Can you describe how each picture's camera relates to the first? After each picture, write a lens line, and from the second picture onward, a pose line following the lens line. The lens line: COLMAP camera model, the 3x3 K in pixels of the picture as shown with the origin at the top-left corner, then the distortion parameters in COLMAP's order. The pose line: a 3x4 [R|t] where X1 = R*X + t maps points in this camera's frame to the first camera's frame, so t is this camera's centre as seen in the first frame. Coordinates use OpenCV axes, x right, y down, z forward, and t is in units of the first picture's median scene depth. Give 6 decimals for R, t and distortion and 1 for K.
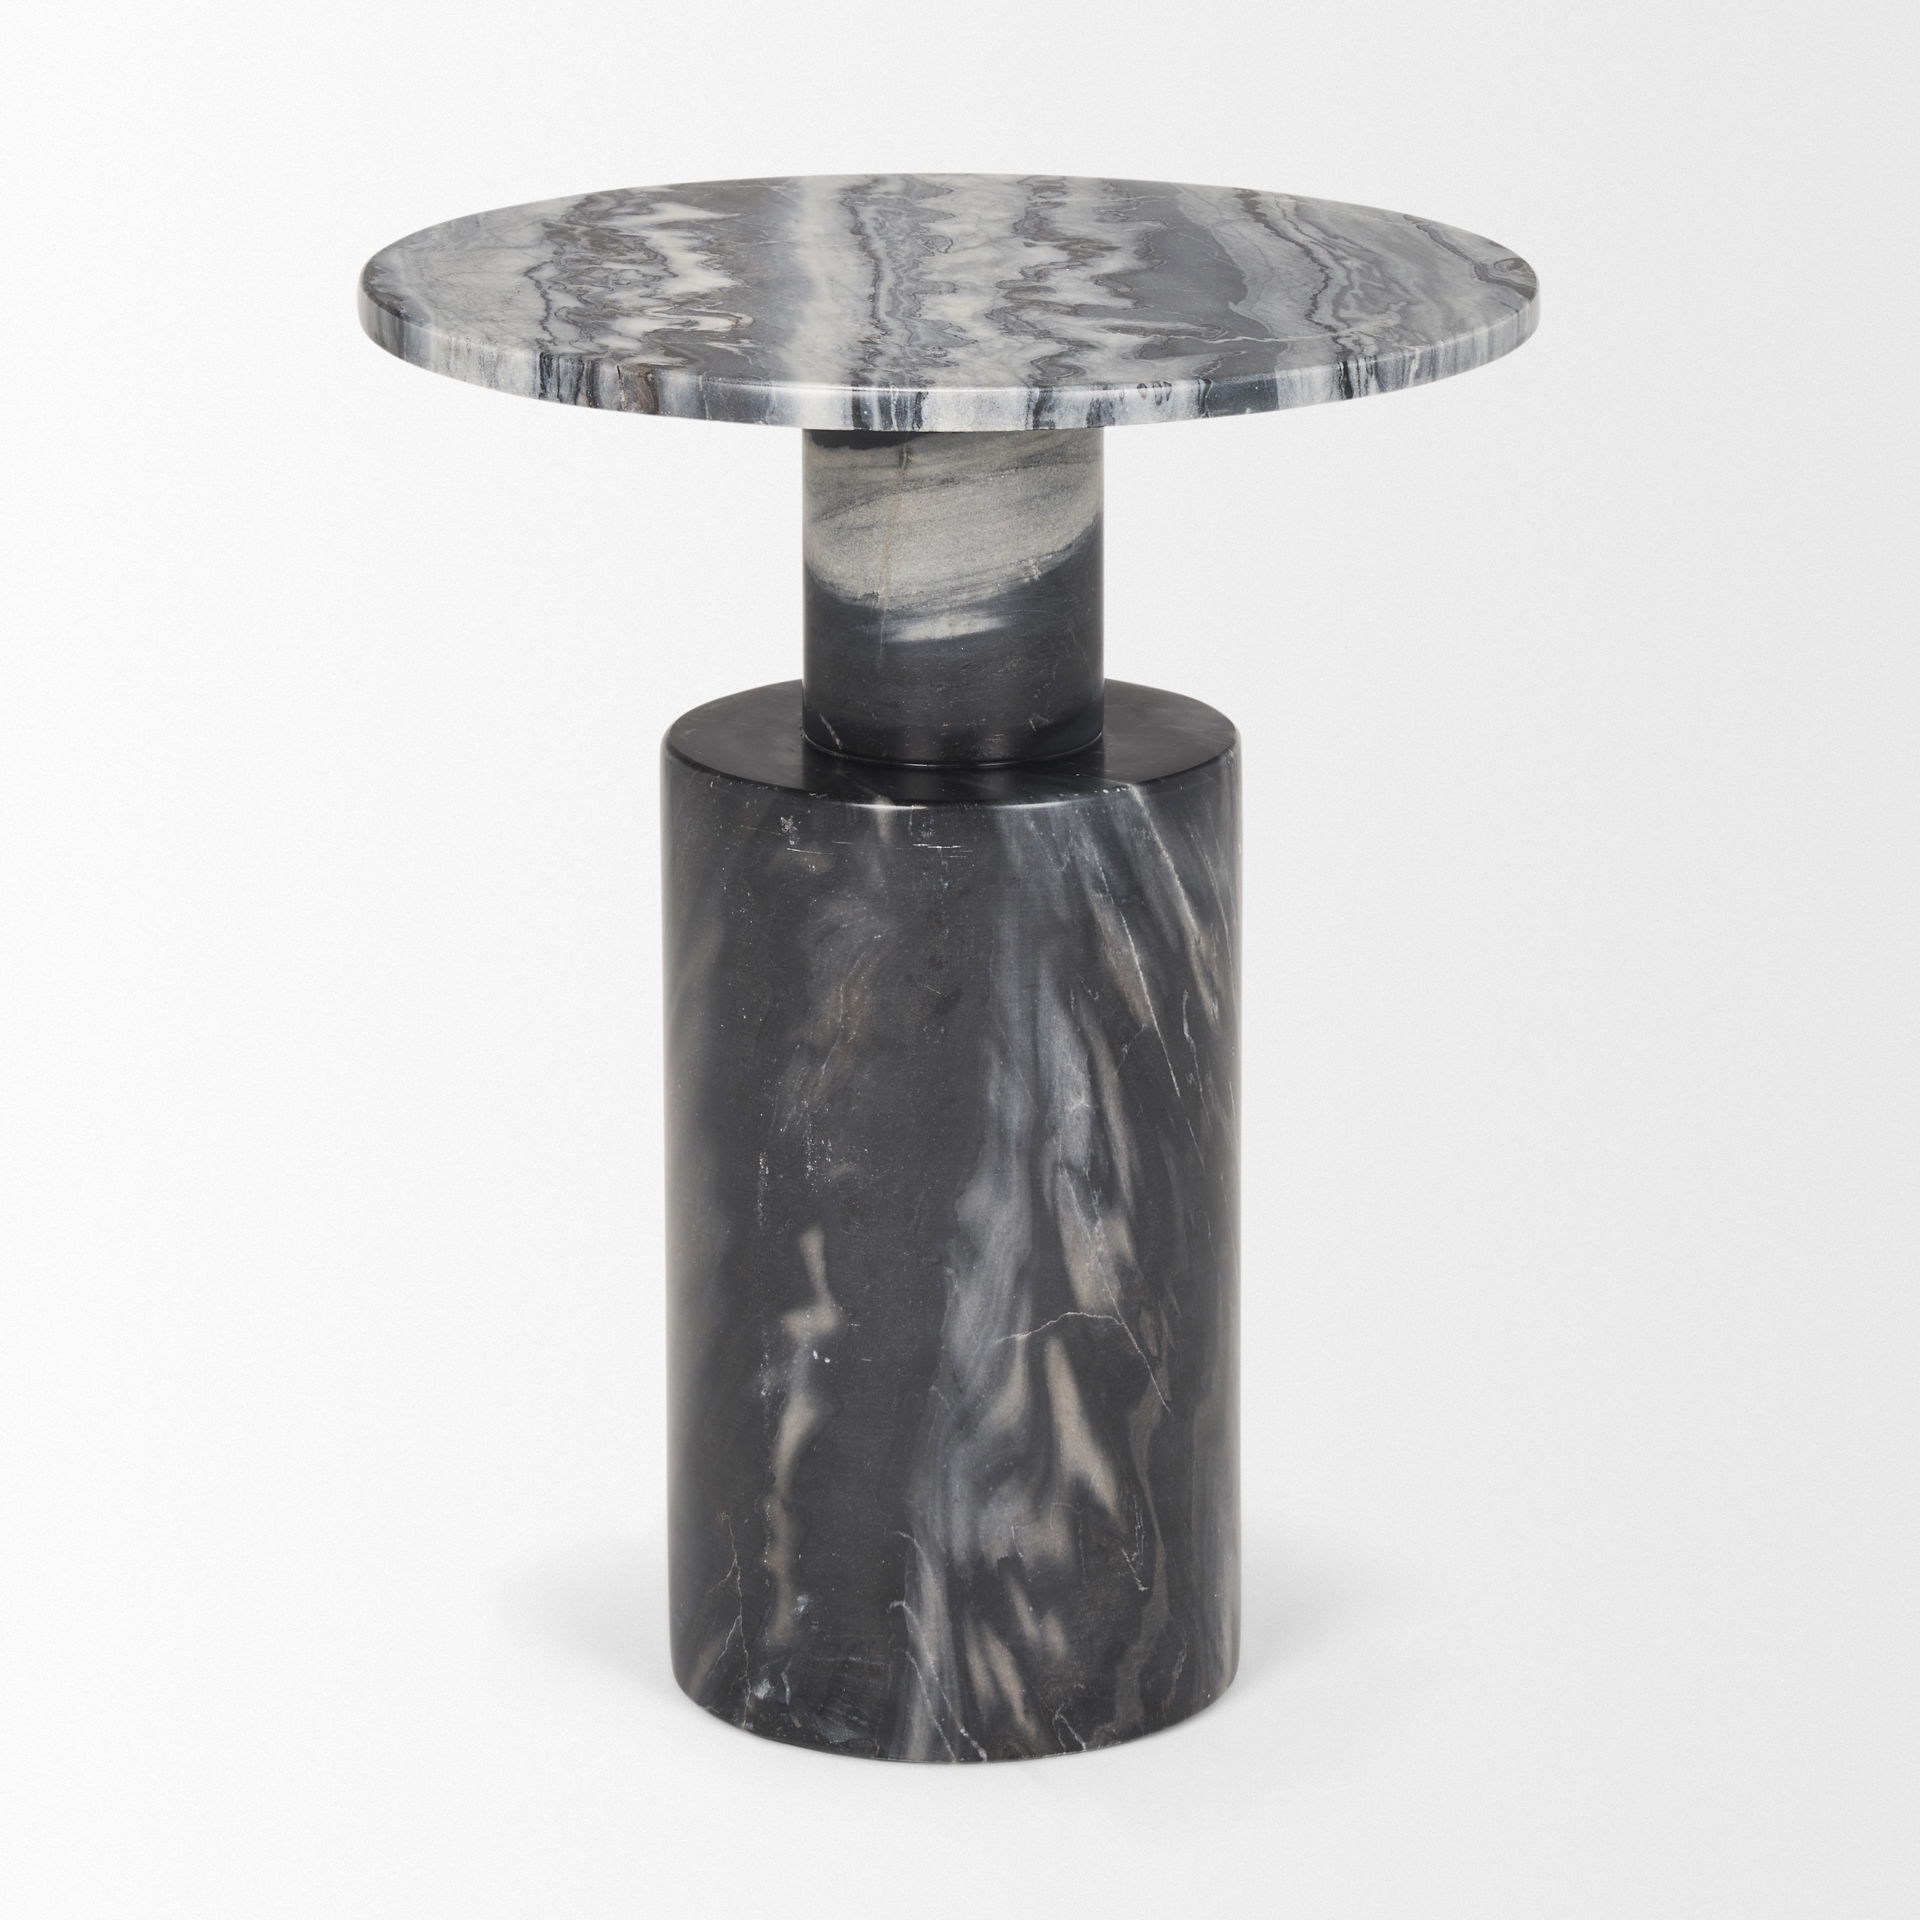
lens RADIAL K [[8678.9, 0, 960.0], [0, 8678.9, 960.0], [0, 0, 1]] dist [-0.231438, 7.198704]
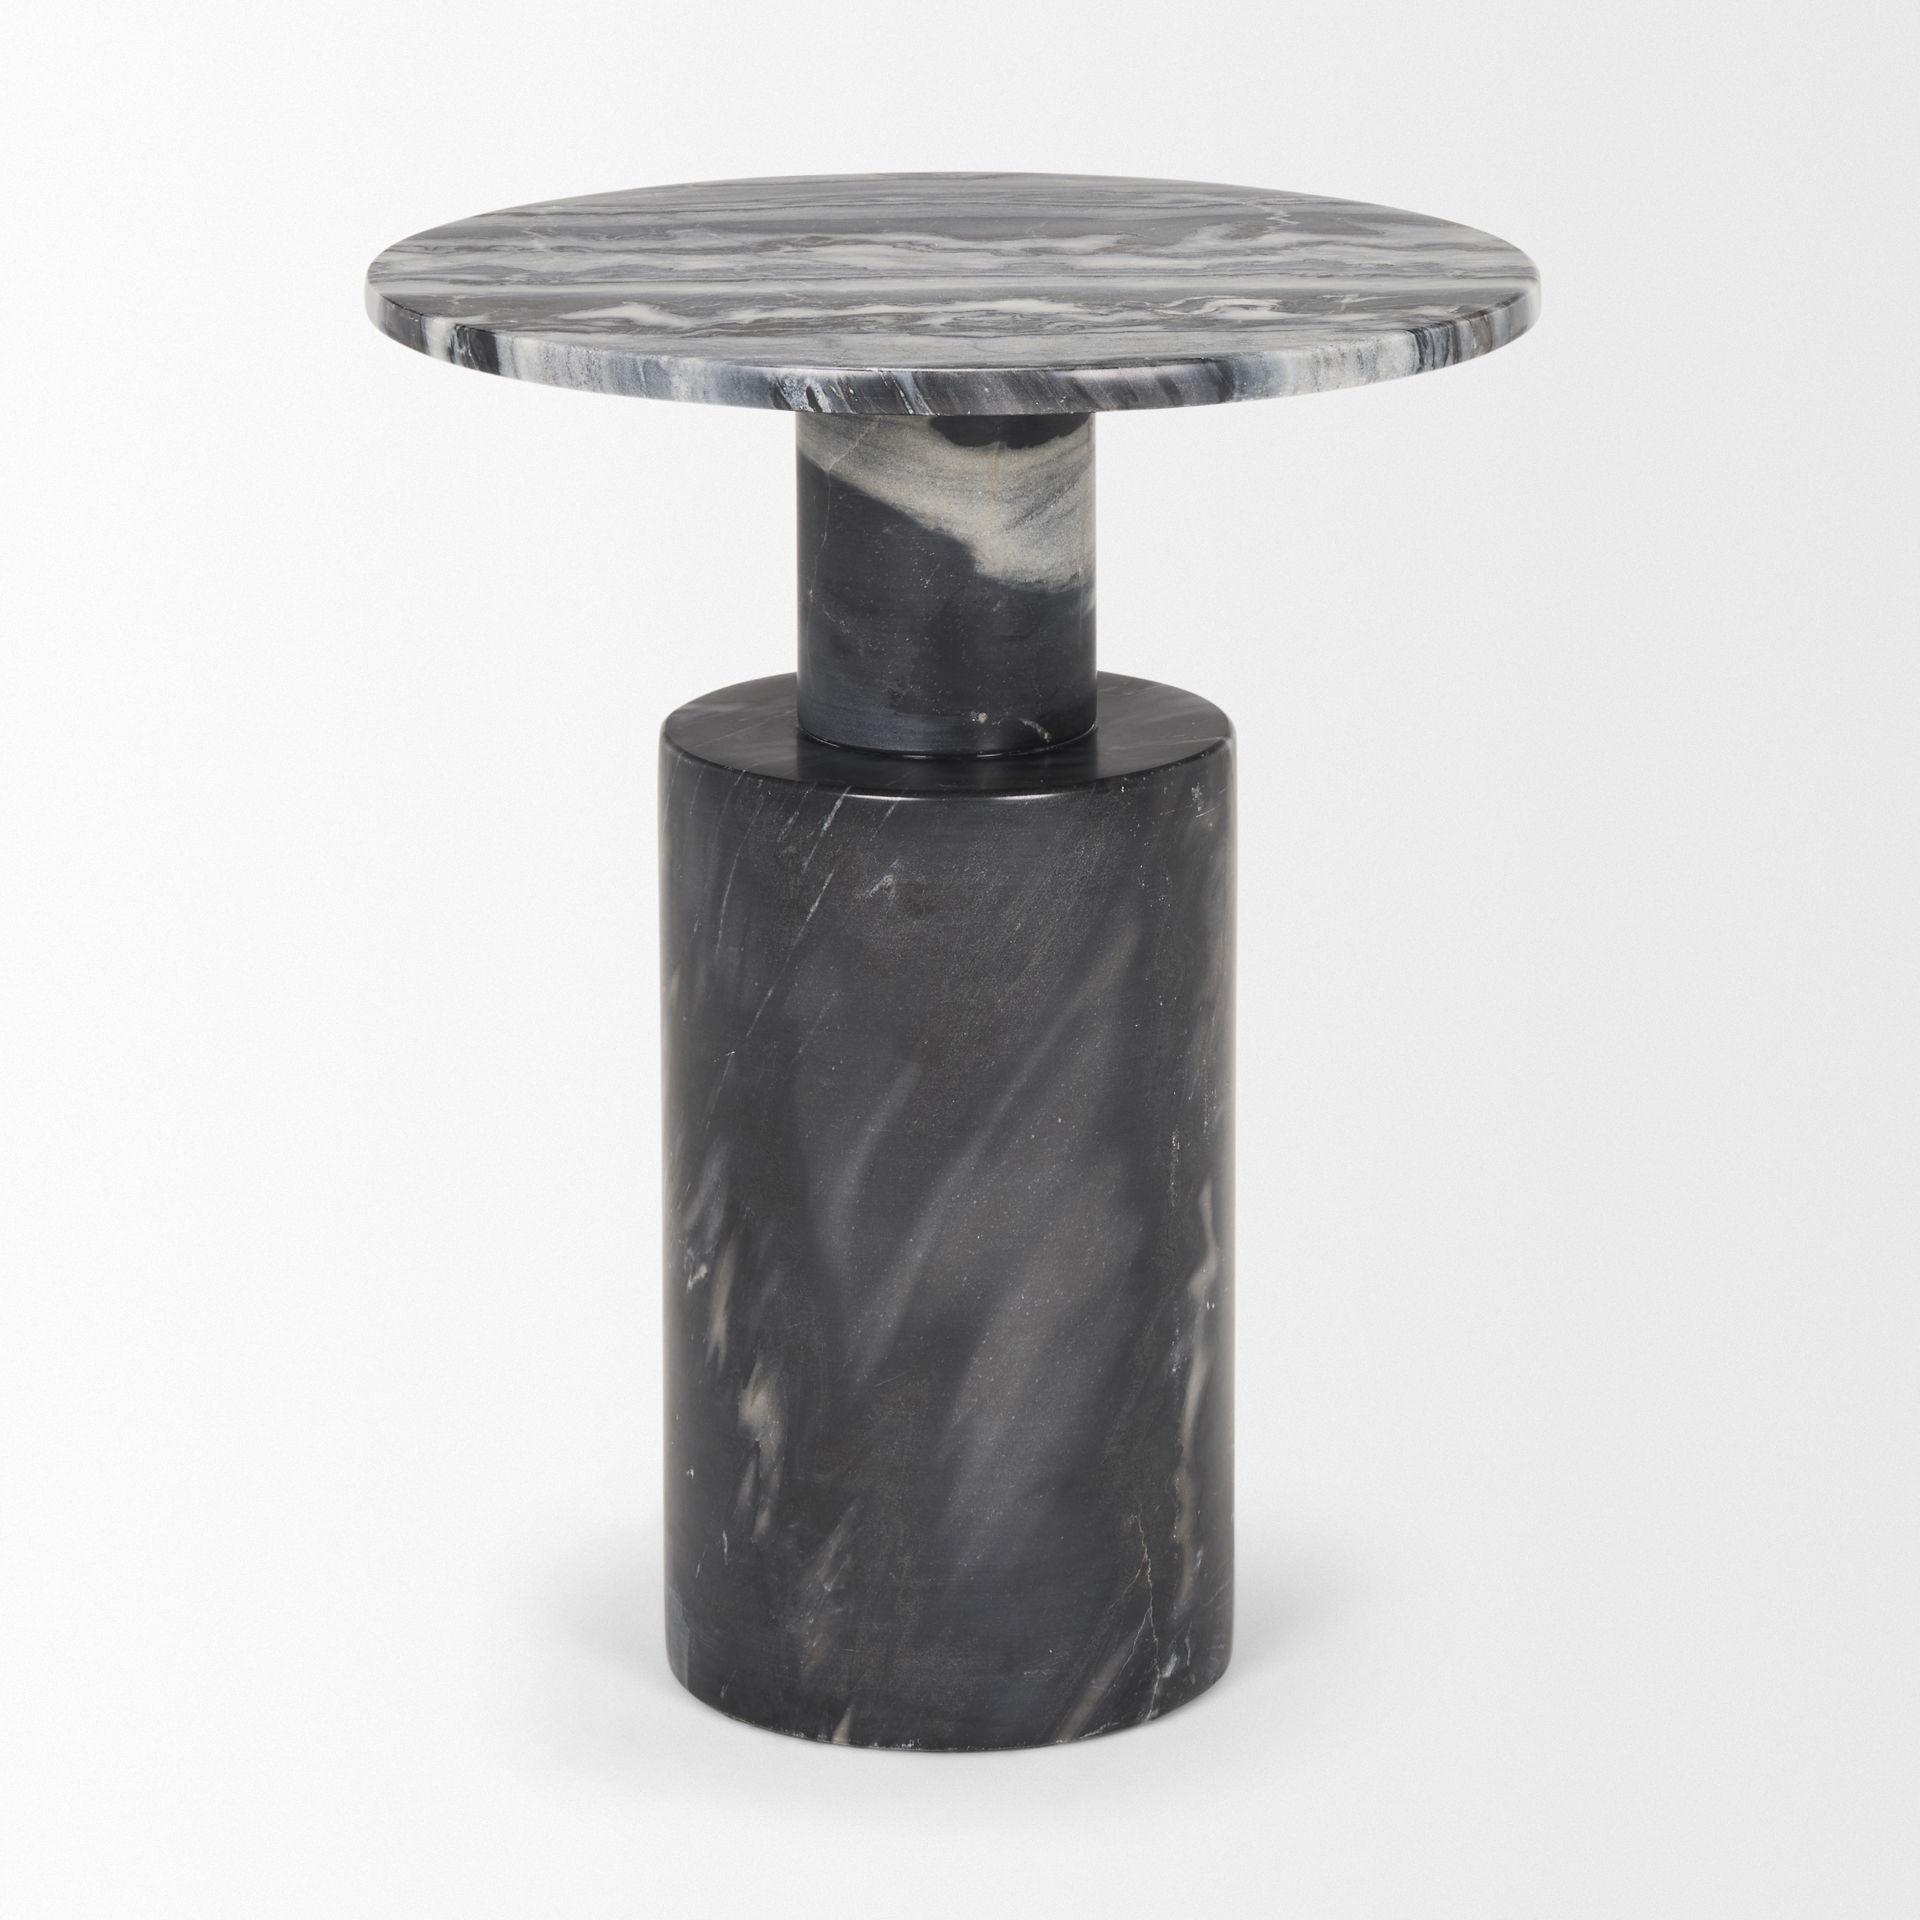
lens RADIAL K [[8678.9, 0, 960.0], [0, 8678.9, 960.0], [0, 0, 1]] dist [-0.231438, 7.198704]
pose [[-0.005601, -0.251715, 0.967785, -1.003282], [0.261485, 0.933759, 0.244378, -0.251696], [-0.965191, 0.254430, 0.060589, 0.967210]]
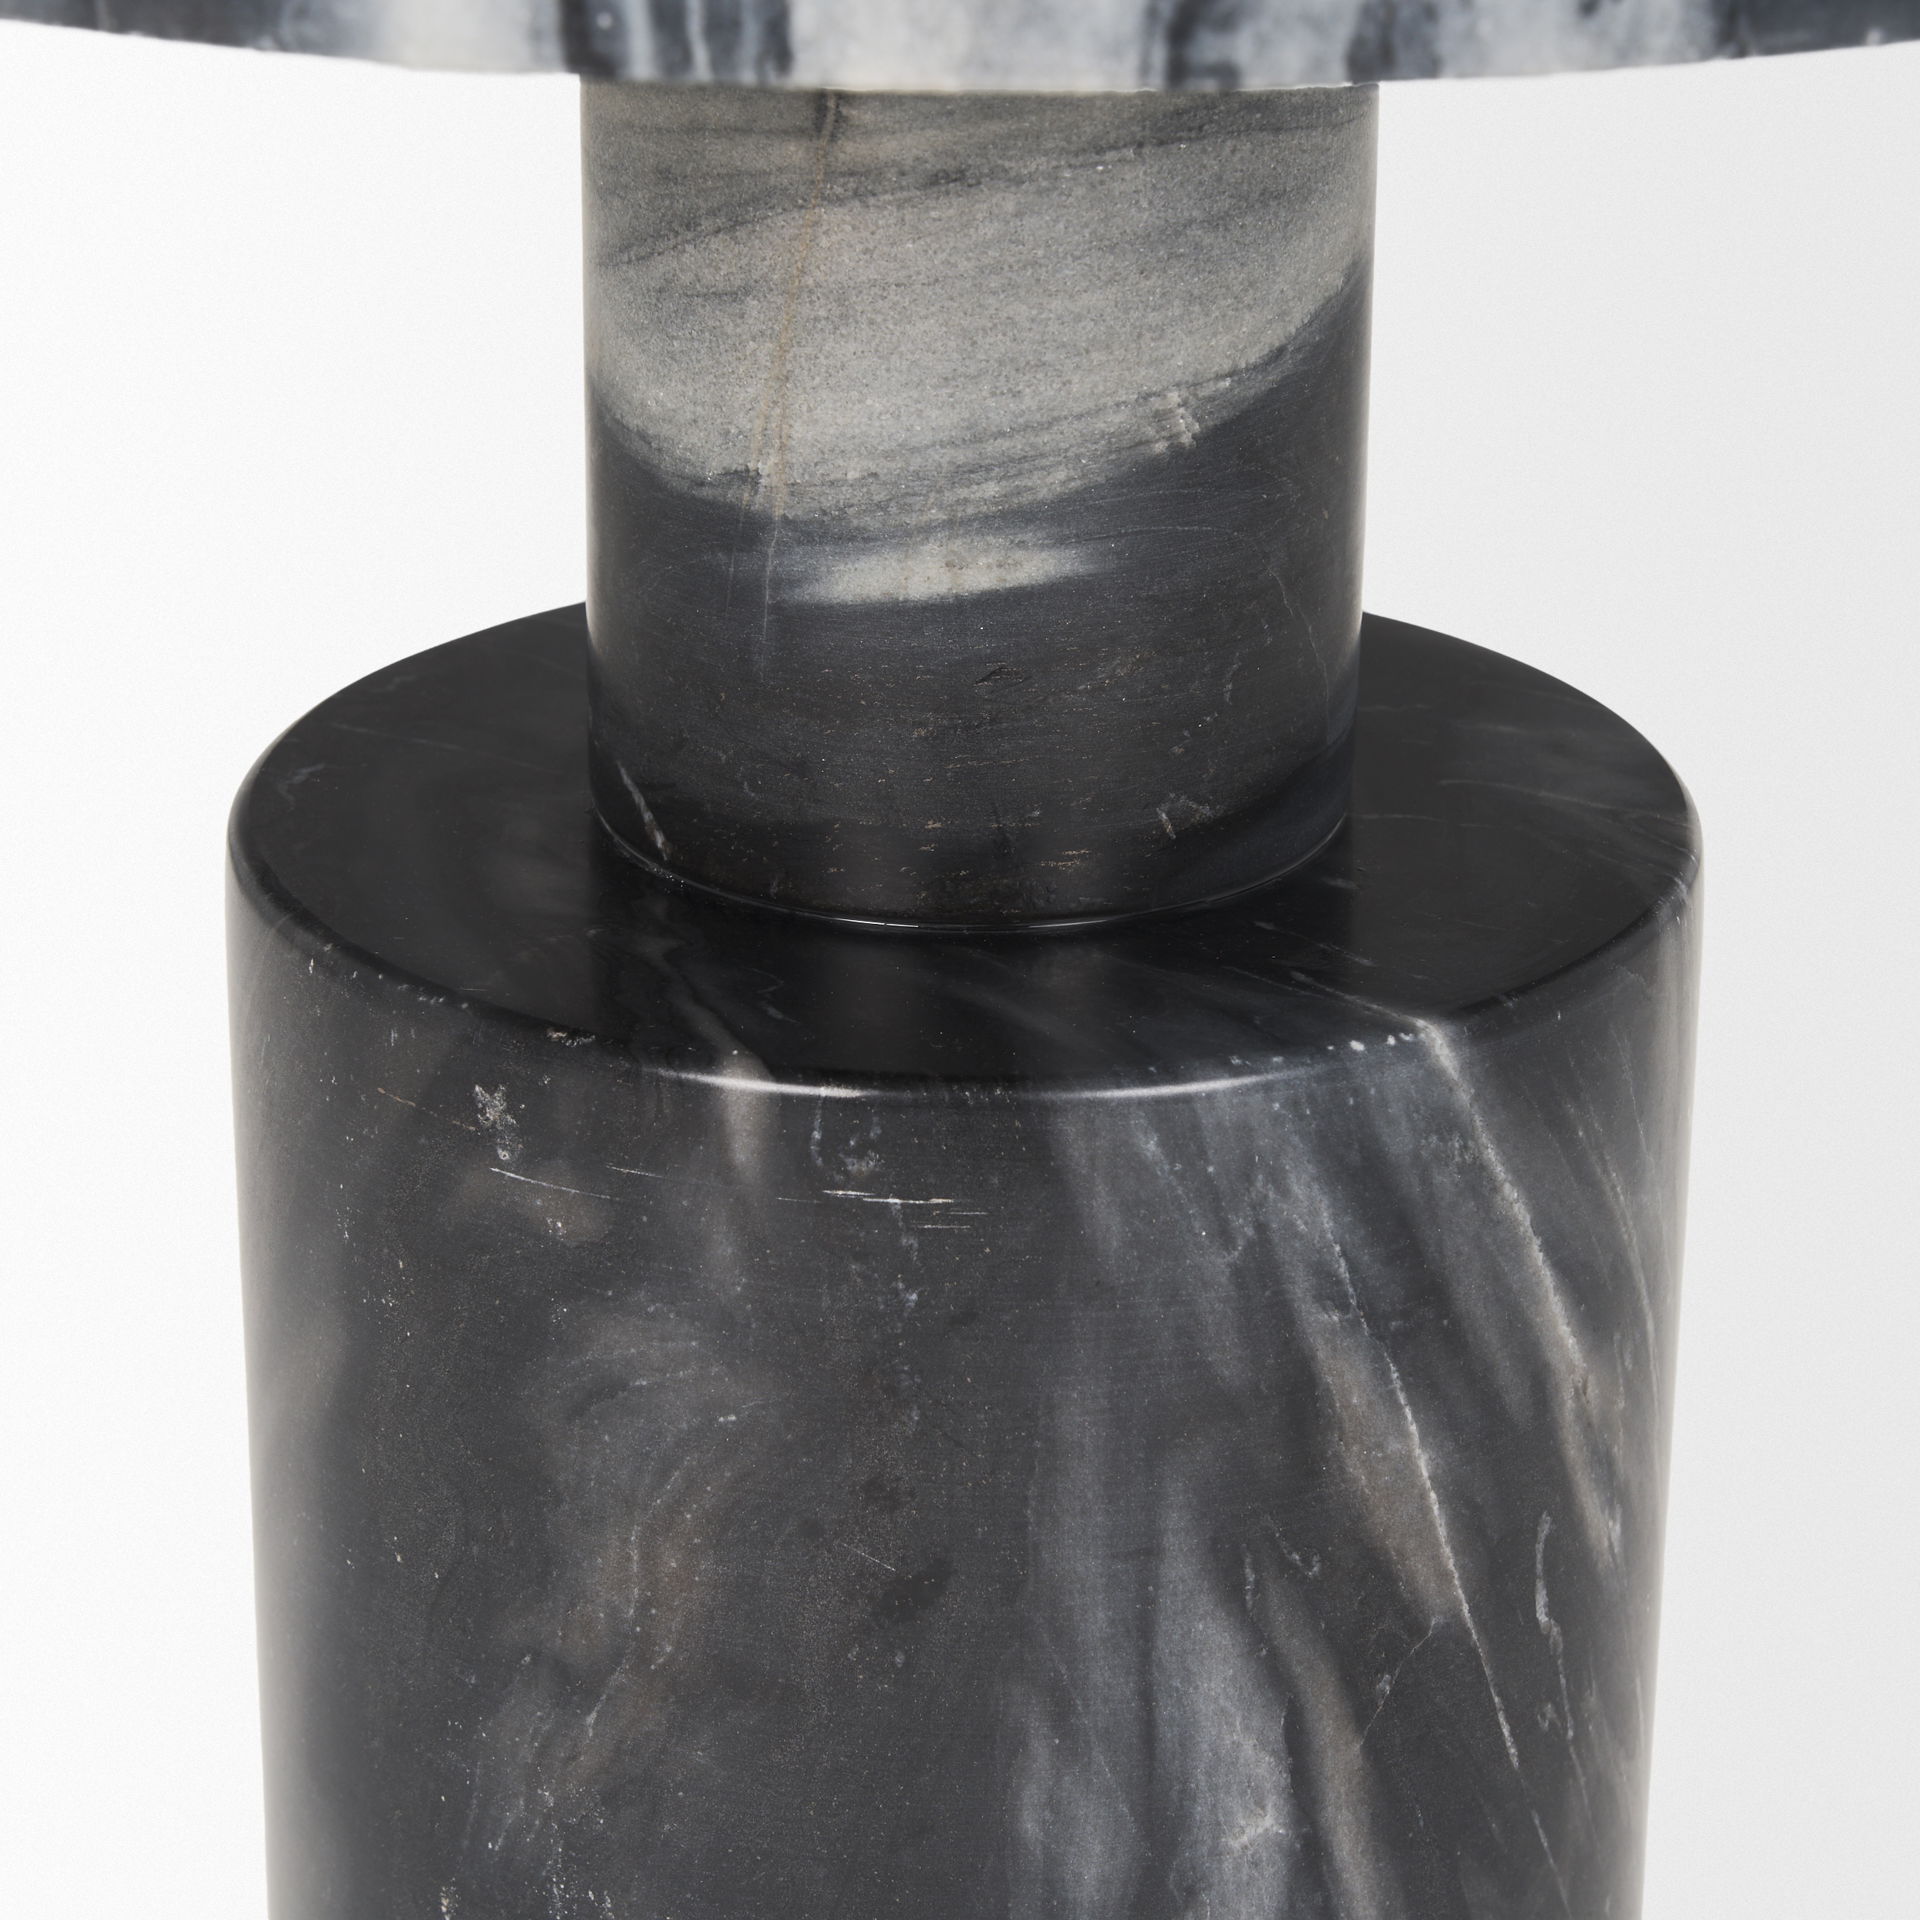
lens RADIAL K [[5812.8, 0, 960.0], [0, 5812.8, 960.0], [0, 0, 1]] dist [-0.106561, -0.037153]
pose [[0.998865, 0.028269, -0.038335, 0.009305], [-0.023210, 0.991694, 0.126511, -0.053387], [0.041593, -0.125478, 0.991224, 0.754170]]
